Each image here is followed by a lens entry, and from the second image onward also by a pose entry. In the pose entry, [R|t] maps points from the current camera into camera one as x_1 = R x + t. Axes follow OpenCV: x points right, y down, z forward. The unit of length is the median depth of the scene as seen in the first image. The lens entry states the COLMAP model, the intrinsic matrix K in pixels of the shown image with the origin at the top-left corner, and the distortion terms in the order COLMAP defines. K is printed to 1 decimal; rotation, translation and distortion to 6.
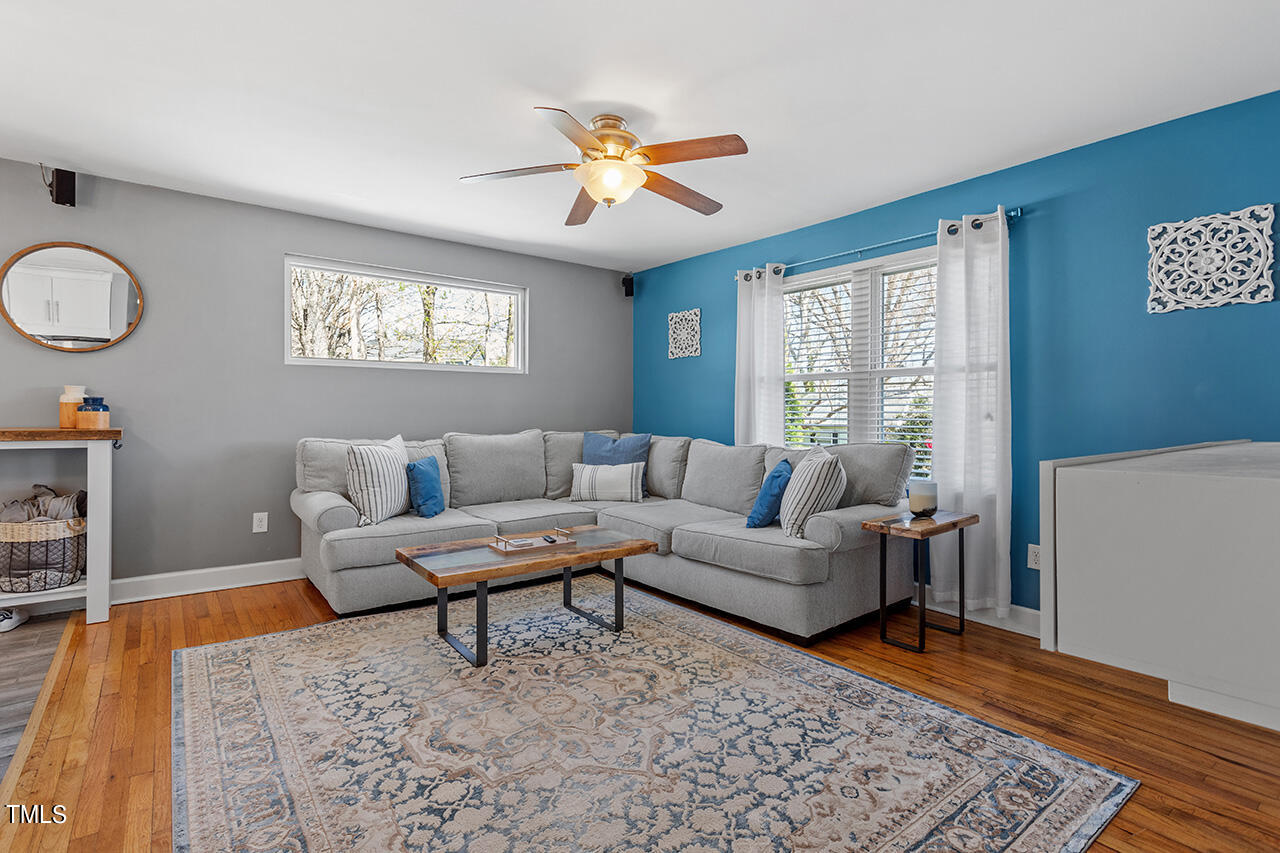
lens RADIAL K [[614.1, 0, 636.4], [0, 614.1, 415.0], [0, 0, 1]] dist [0.000736, 0.001107]
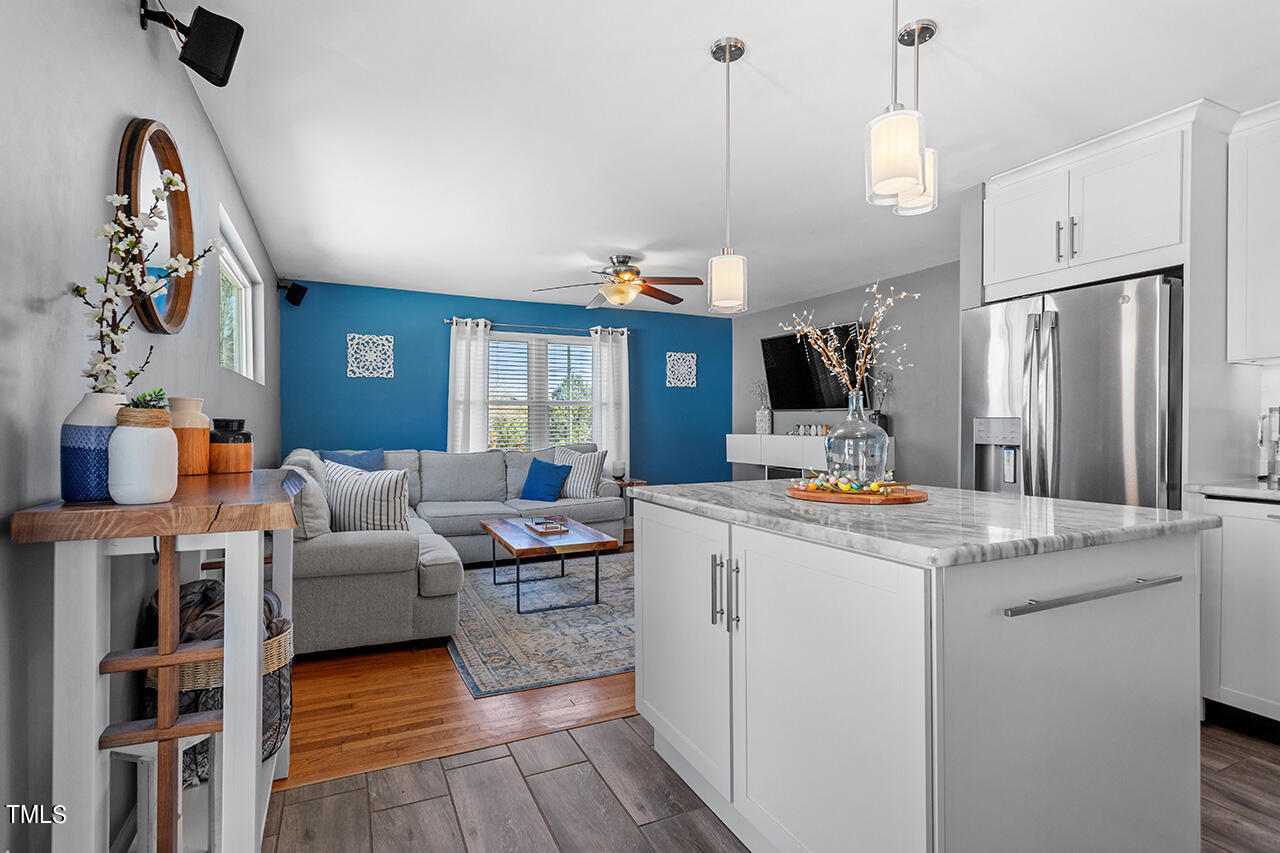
lens RADIAL K [[613.3, 0, 635.0], [0, 613.3, 428.9], [0, 0, 1]] dist [0.001026, 0.000840]
pose [[0.210488, -0.017209, 0.977445, -1.671561], [0.007831, 0.999843, 0.015917, -0.031413], [-0.977565, 0.004304, 0.210589, 0.598945]]
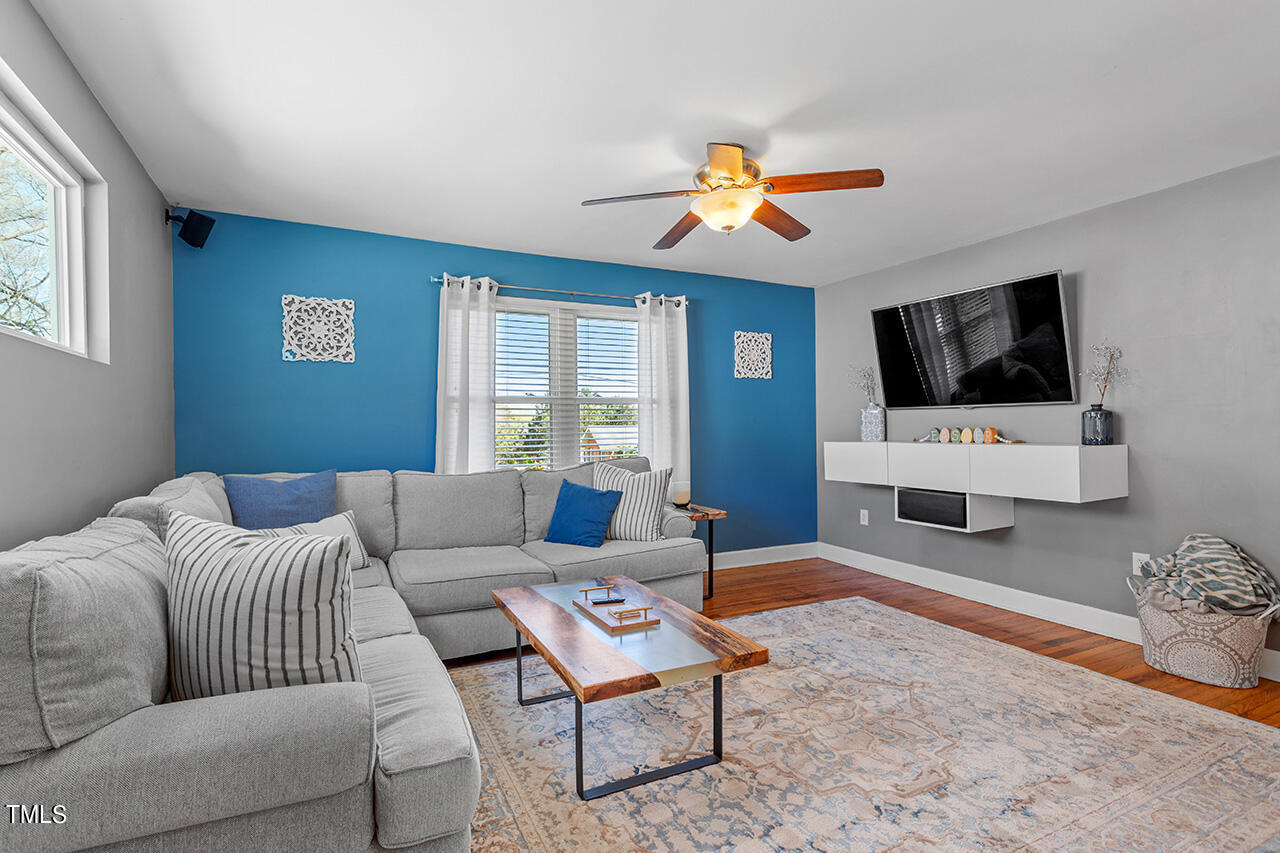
lens RADIAL K [[613.3, 0, 635.0], [0, 613.3, 428.9], [0, 0, 1]] dist [0.001026, 0.000840]
pose [[0.189289, -0.008473, 0.981885, -1.055433], [0.016092, 0.999855, 0.005526, -0.024906], [-0.981790, 0.014755, 0.189398, 0.950594]]
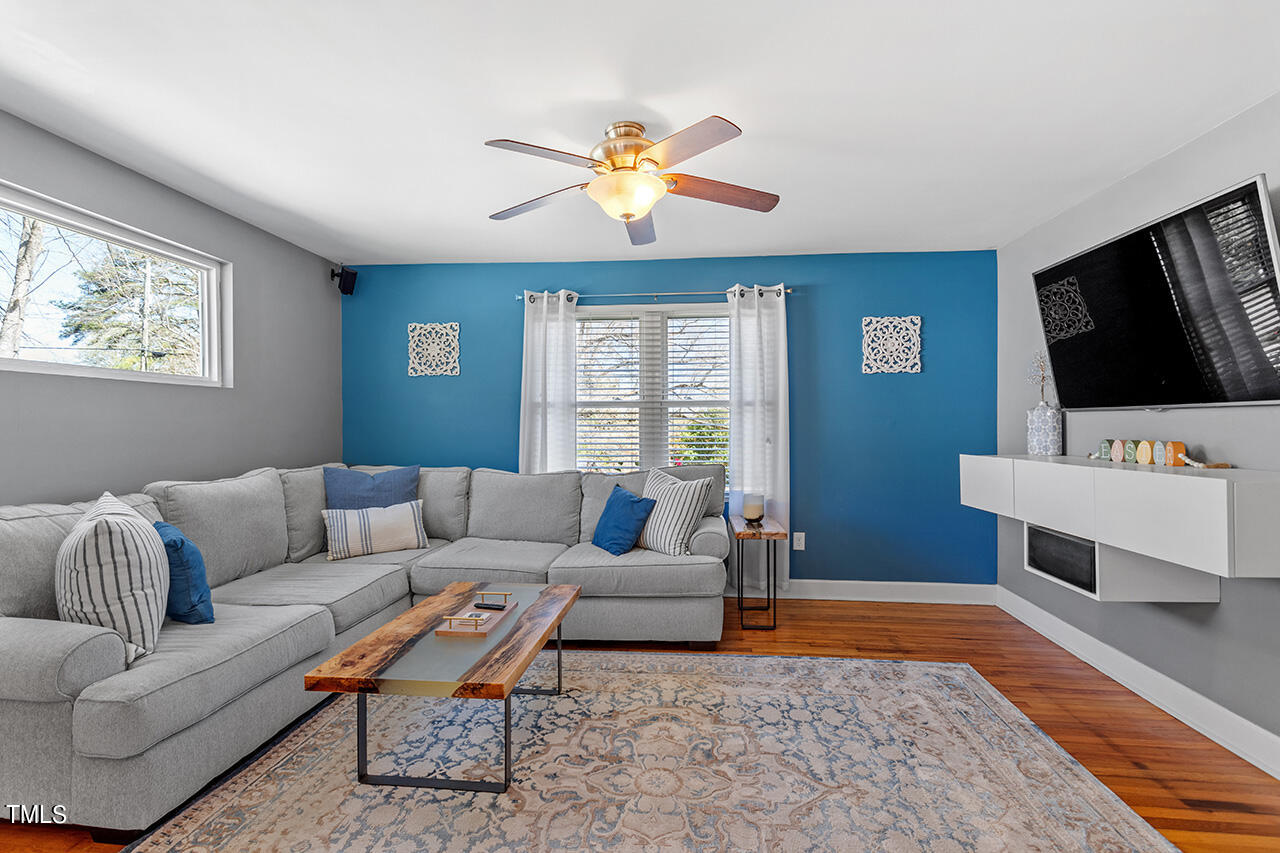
lens RADIAL K [[613.3, 0, 635.0], [0, 613.3, 428.9], [0, 0, 1]] dist [0.001026, 0.000840]
pose [[0.680652, -0.009257, 0.732548, -0.696942], [0.008937, 0.999951, 0.004333, -0.036456], [-0.732552, 0.003598, 0.680702, 0.368429]]
